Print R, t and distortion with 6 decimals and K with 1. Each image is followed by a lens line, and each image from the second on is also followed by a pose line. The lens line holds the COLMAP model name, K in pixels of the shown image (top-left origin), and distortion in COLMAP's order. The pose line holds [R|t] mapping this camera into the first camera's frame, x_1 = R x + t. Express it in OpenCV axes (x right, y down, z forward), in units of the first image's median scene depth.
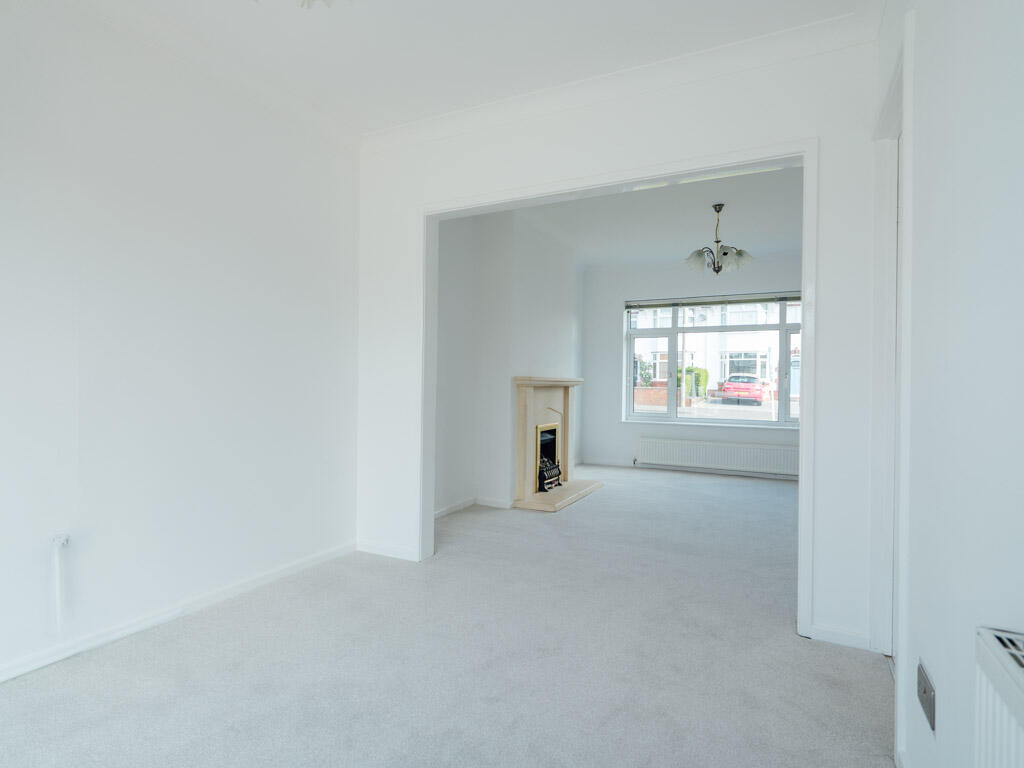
lens RADIAL K [[541.3, 0, 512.0], [0, 541.3, 384.0], [0, 0, 1]] dist [0.000196, -0.000511]
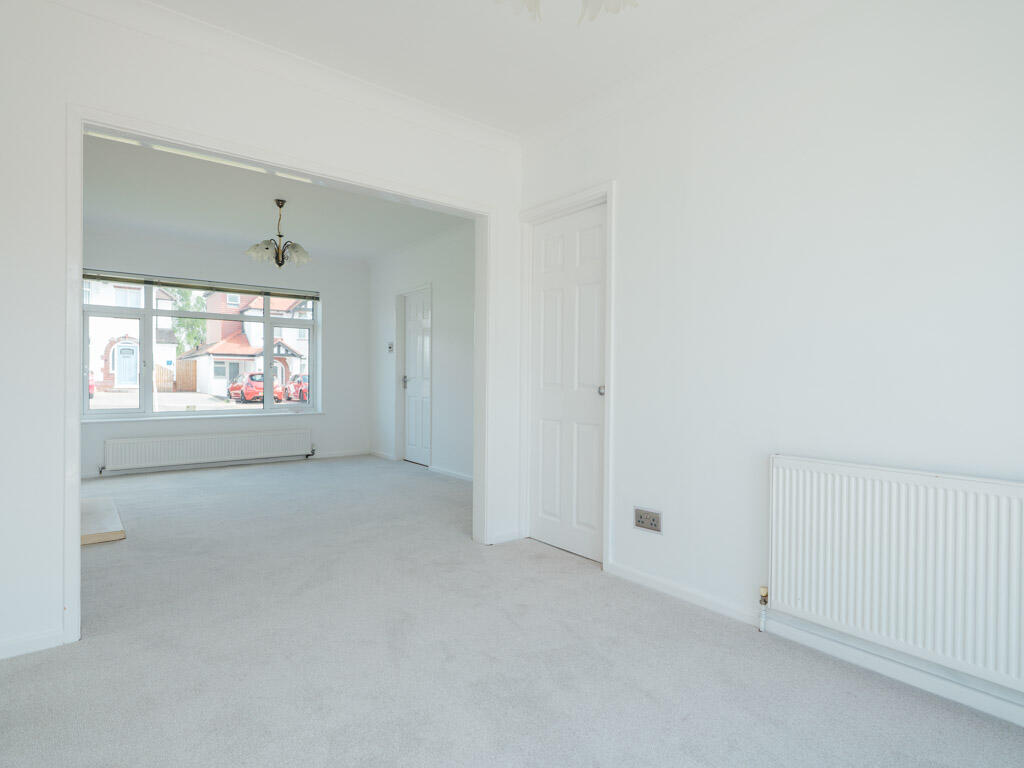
lens RADIAL K [[541.3, 0, 512.0], [0, 541.3, 384.0], [0, 0, 1]] dist [0.000196, -0.000511]
pose [[0.426712, -0.020272, 0.904160, -0.241585], [0.002351, 0.999770, 0.021306, -0.000793], [-0.904384, -0.006966, 0.426662, 0.102353]]
